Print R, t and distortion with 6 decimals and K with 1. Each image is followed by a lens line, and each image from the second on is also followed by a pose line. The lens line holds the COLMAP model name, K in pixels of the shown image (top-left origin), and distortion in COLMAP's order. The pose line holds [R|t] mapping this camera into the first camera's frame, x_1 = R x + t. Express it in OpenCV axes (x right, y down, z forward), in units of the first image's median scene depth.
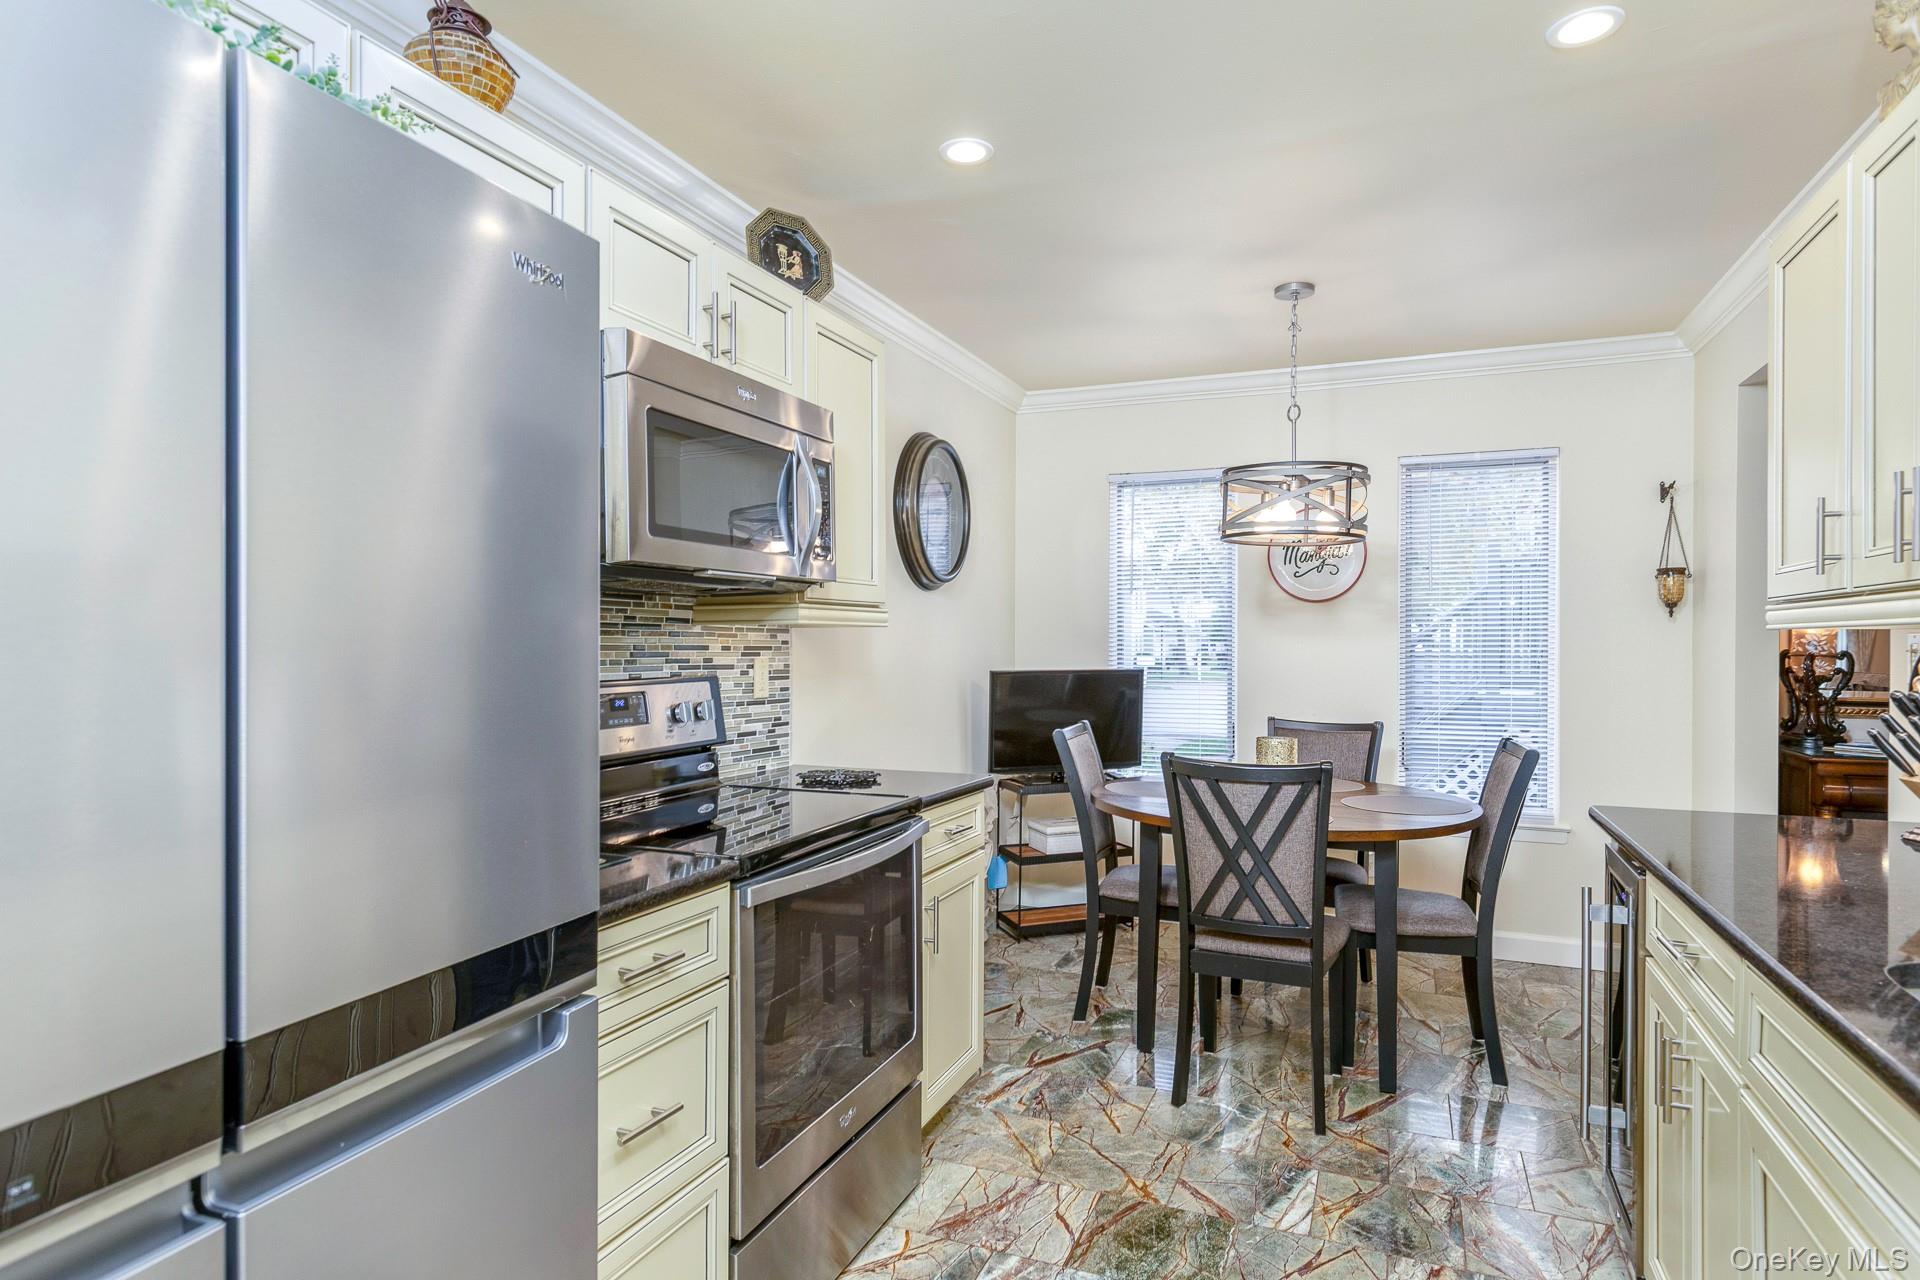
lens RADIAL K [[1053.2, 0, 974.4], [0, 1053.2, 632.6], [0, 0, 1]] dist [0.000051, -0.000516]
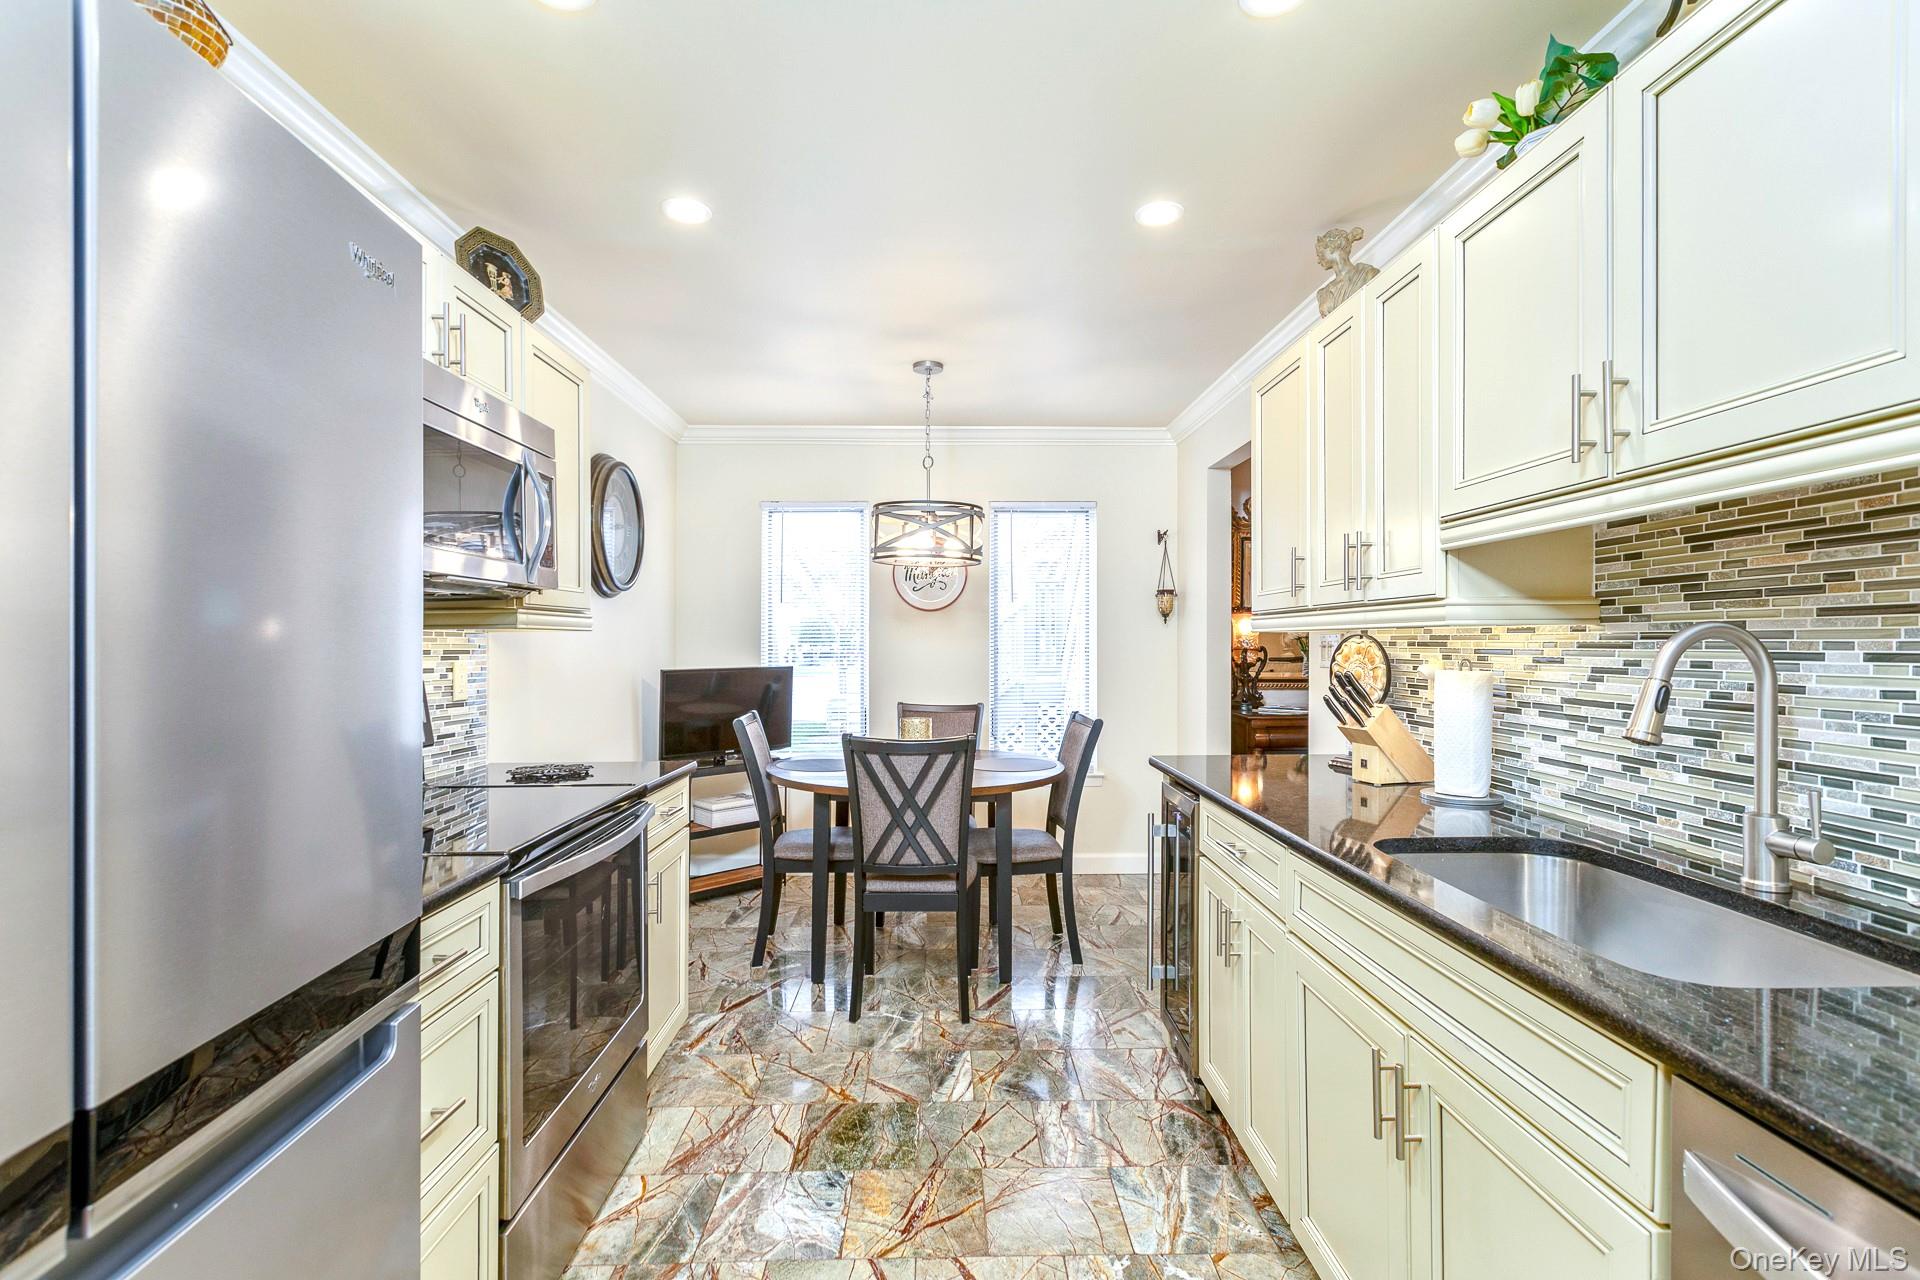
lens RADIAL K [[879.7, 0, 964.9], [0, 879.7, 634.6], [0, 0, 1]] dist [0.002104, 0.000035]
pose [[0.912952, -0.002146, 0.408062, -0.110035], [0.002348, 0.999997, 0.000006, -0.000890], [-0.408061, 0.000952, 0.912954, 0.012725]]
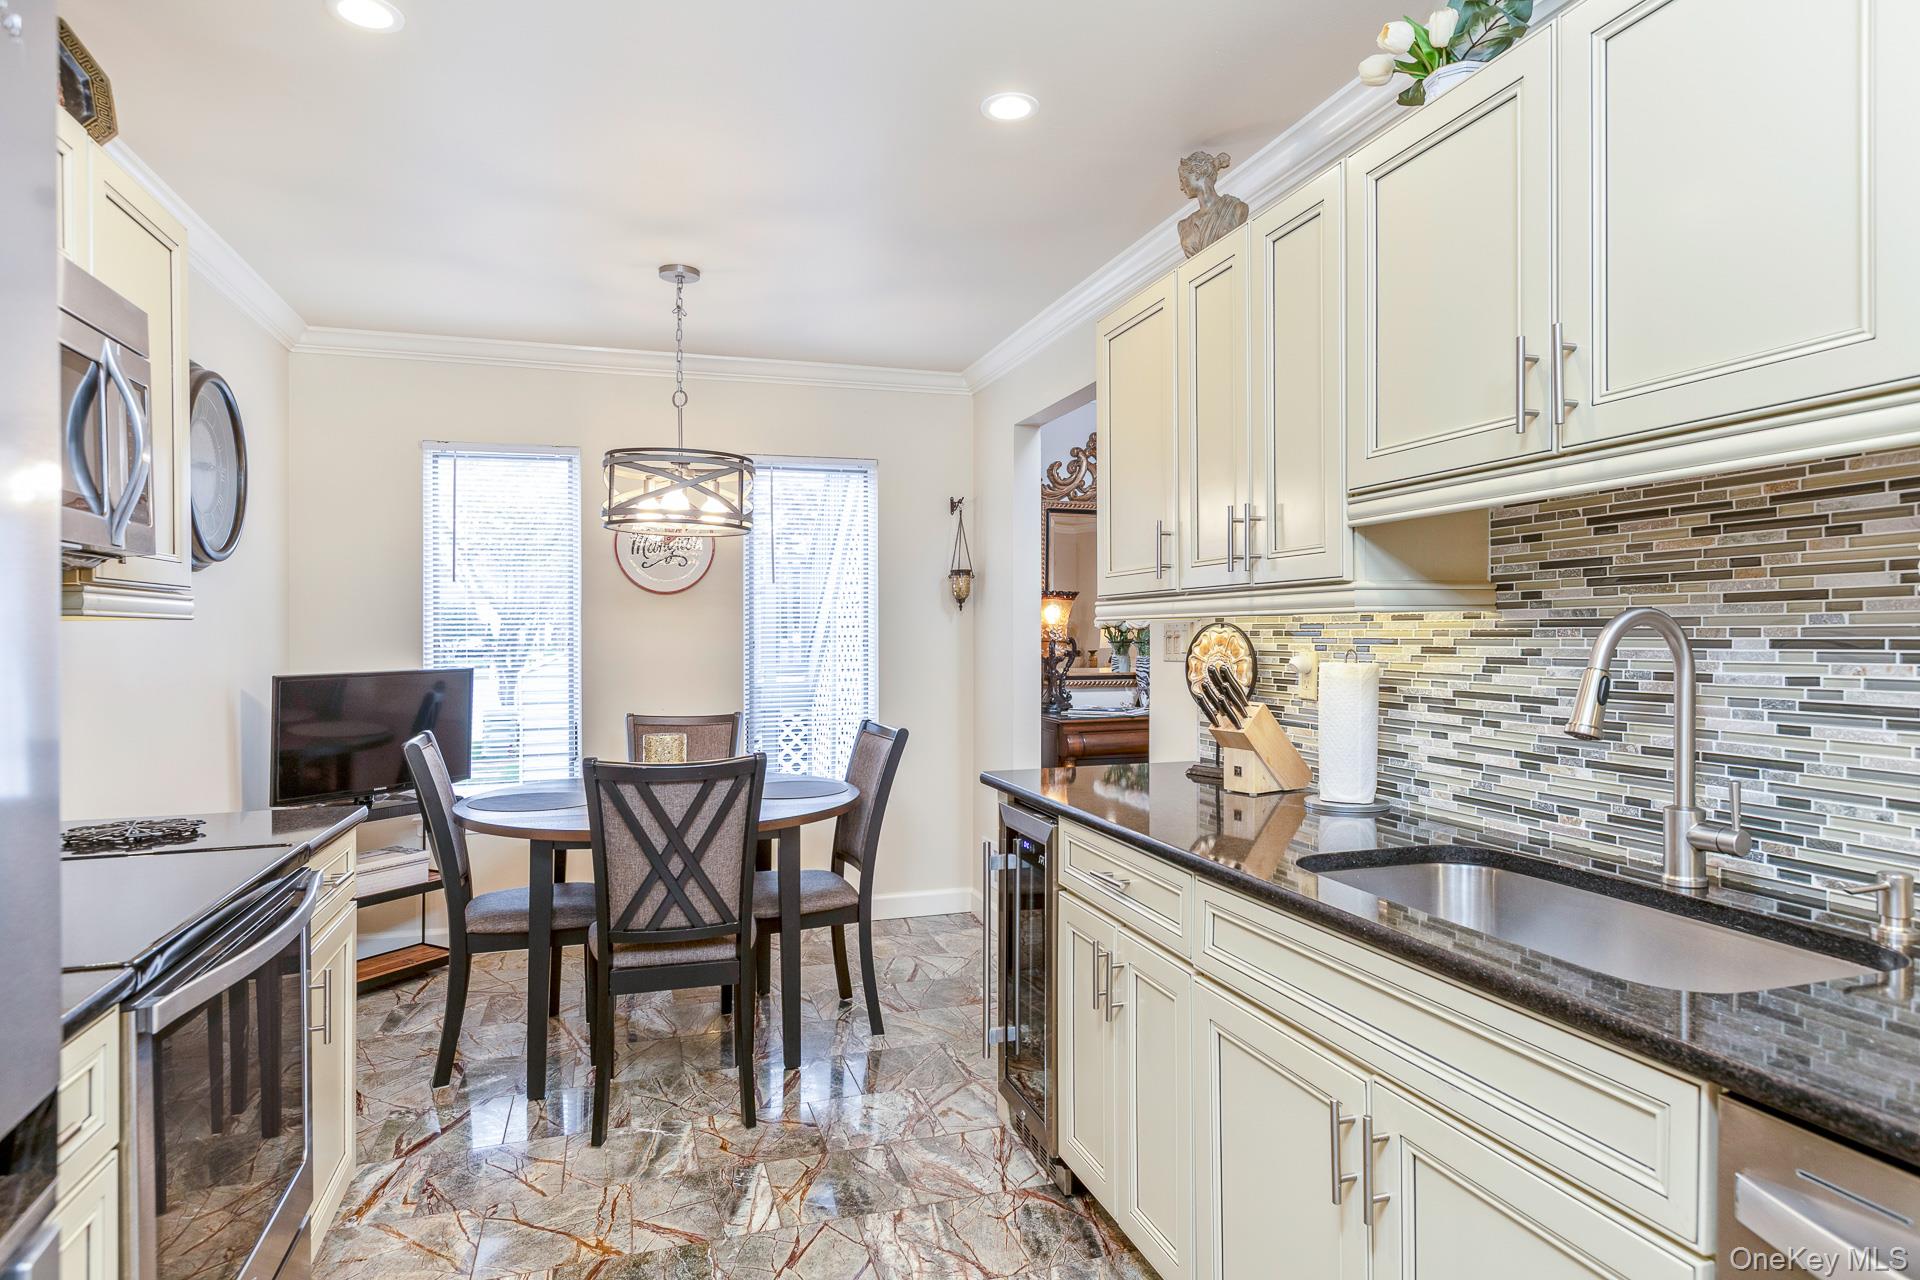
lens RADIAL K [[1079.8, 0, 957.6], [0, 1079.8, 630.6], [0, 0, 1]] dist [0.010887, -0.005115]
pose [[0.763580, -0.007382, 0.645671, -0.177044], [0.004542, 0.999971, 0.006062, 0.000055], [-0.645697, -0.001696, 0.763592, 0.088599]]
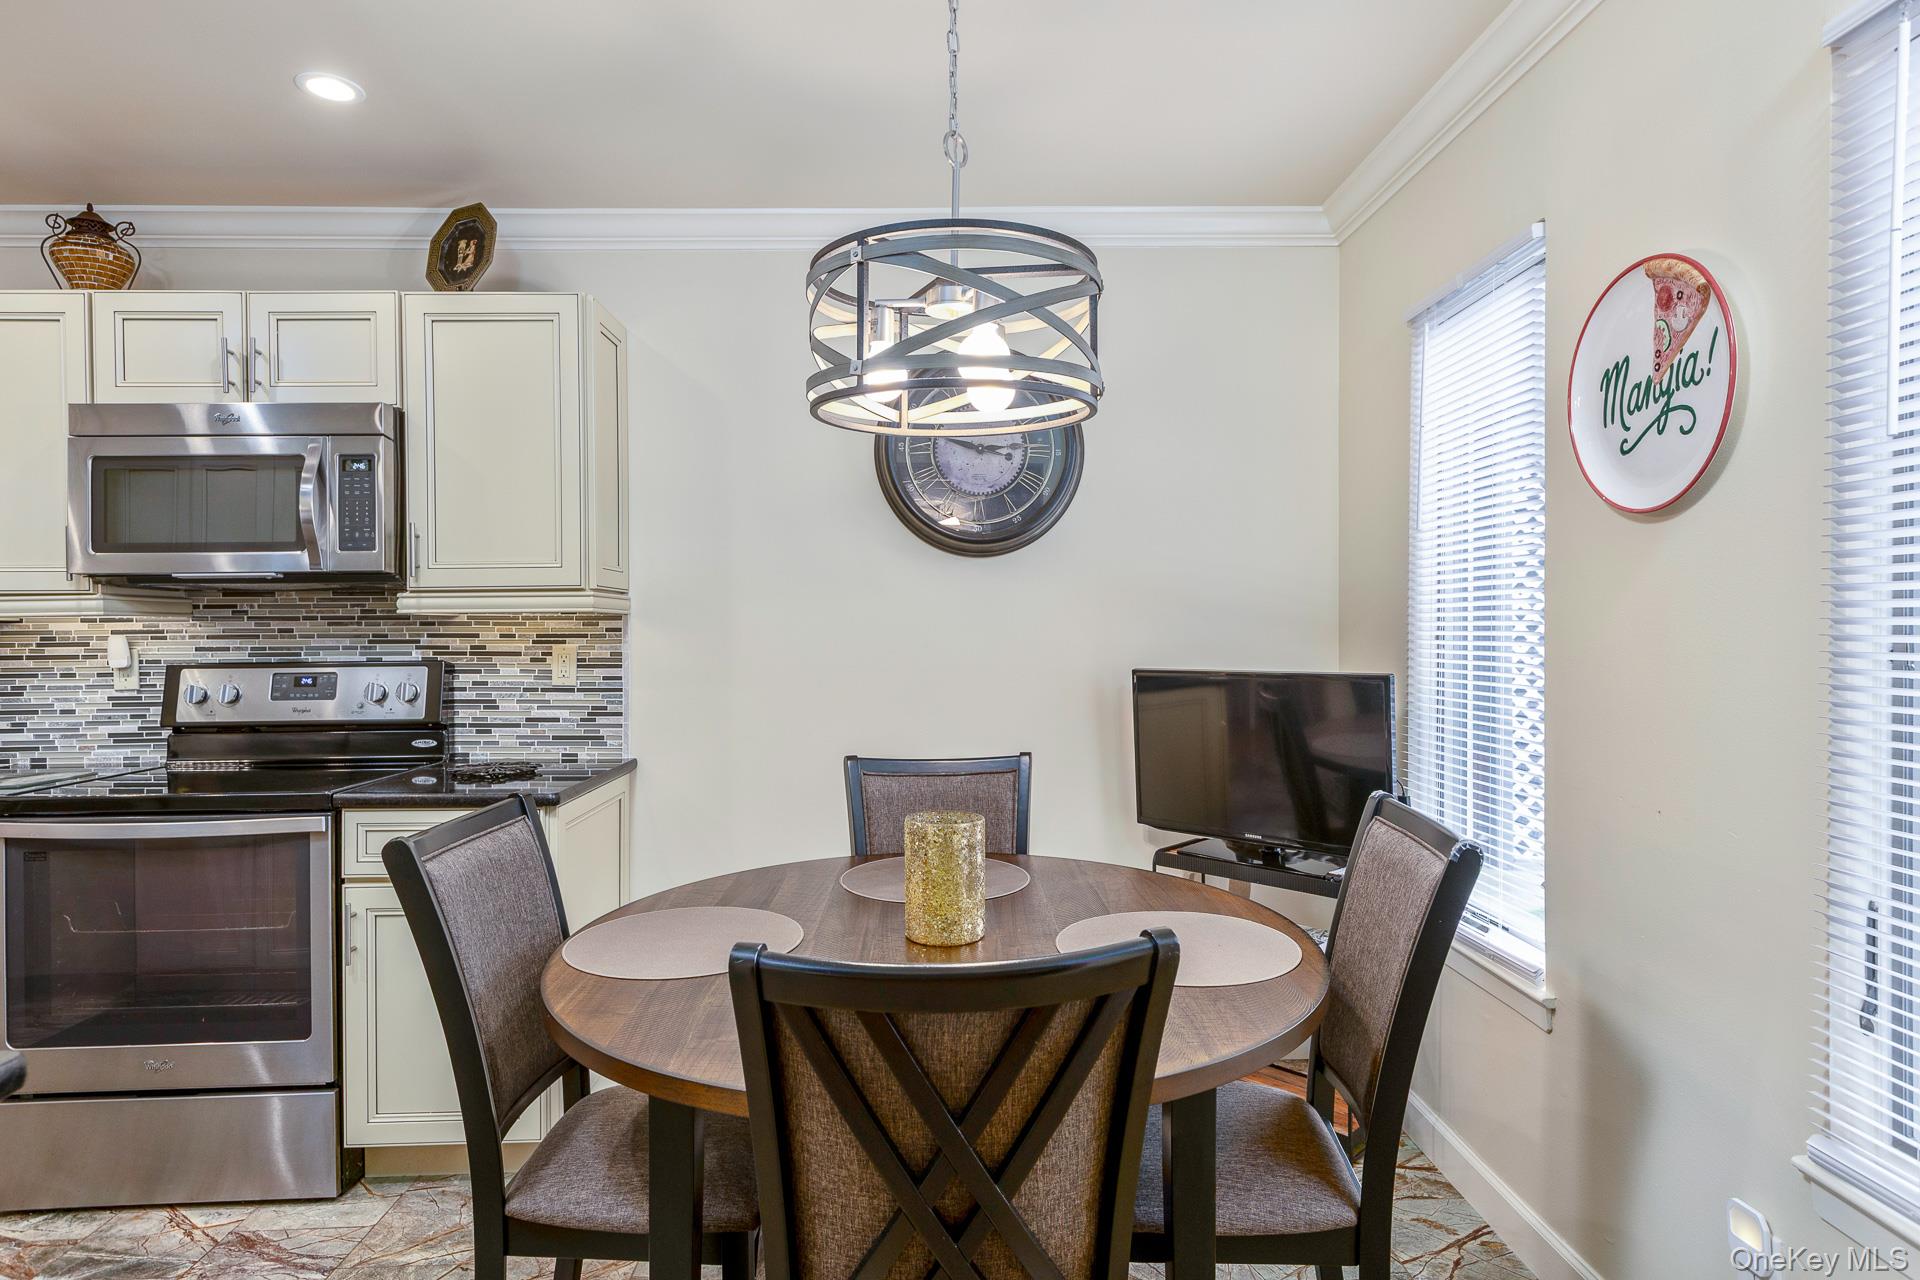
lens RADIAL K [[1079.8, 0, 977.3], [0, 1079.8, 620.3], [0, 0, 1]] dist [0.010887, -0.005115]
pose [[0.395819, -0.009314, -0.918281, 0.959829], [0.016324, 0.999862, -0.003105, 0.010576], [0.918183, -0.013761, 0.395917, 1.022467]]
